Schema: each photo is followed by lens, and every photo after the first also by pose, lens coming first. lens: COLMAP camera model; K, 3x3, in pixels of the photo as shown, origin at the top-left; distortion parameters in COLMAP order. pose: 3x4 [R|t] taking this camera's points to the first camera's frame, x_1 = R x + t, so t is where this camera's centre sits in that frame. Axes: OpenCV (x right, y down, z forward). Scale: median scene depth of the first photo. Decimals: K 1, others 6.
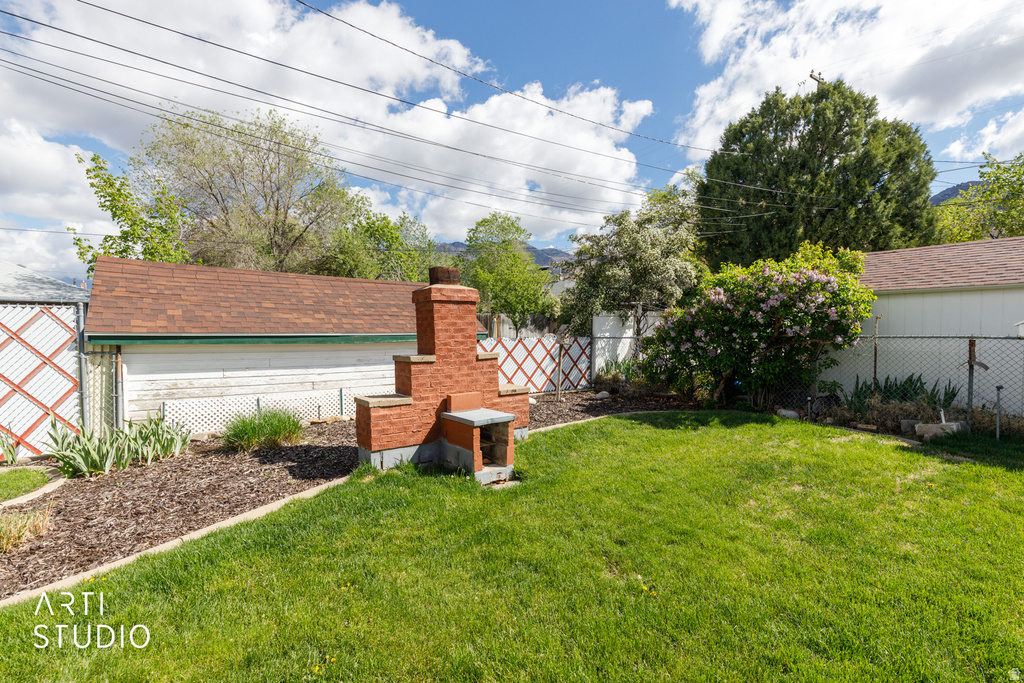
lens RADIAL K [[468.0, 0, 514.8], [0, 468.0, 332.3], [0, 0, 1]] dist [0.004981, -0.000093]
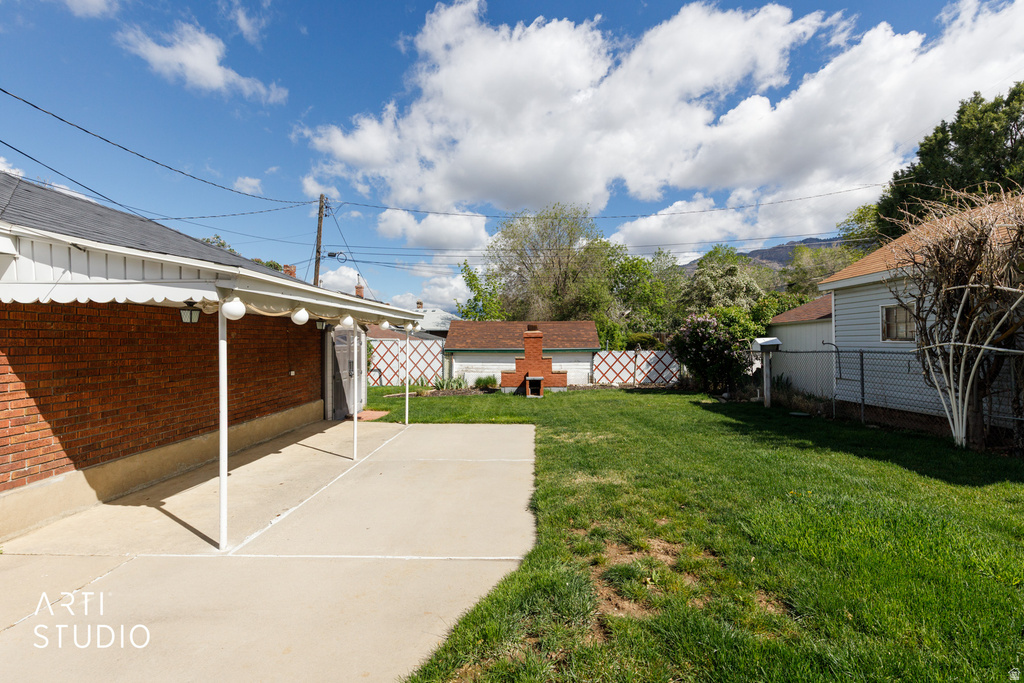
lens RADIAL K [[468.0, 0, 514.8], [0, 468.0, 332.3], [0, 0, 1]] dist [0.004981, -0.000093]
pose [[0.780456, -0.016298, -0.624998, 1.190226], [0.002134, 0.999724, -0.023405, -0.027311], [0.625207, 0.016933, 0.780275, -0.963681]]
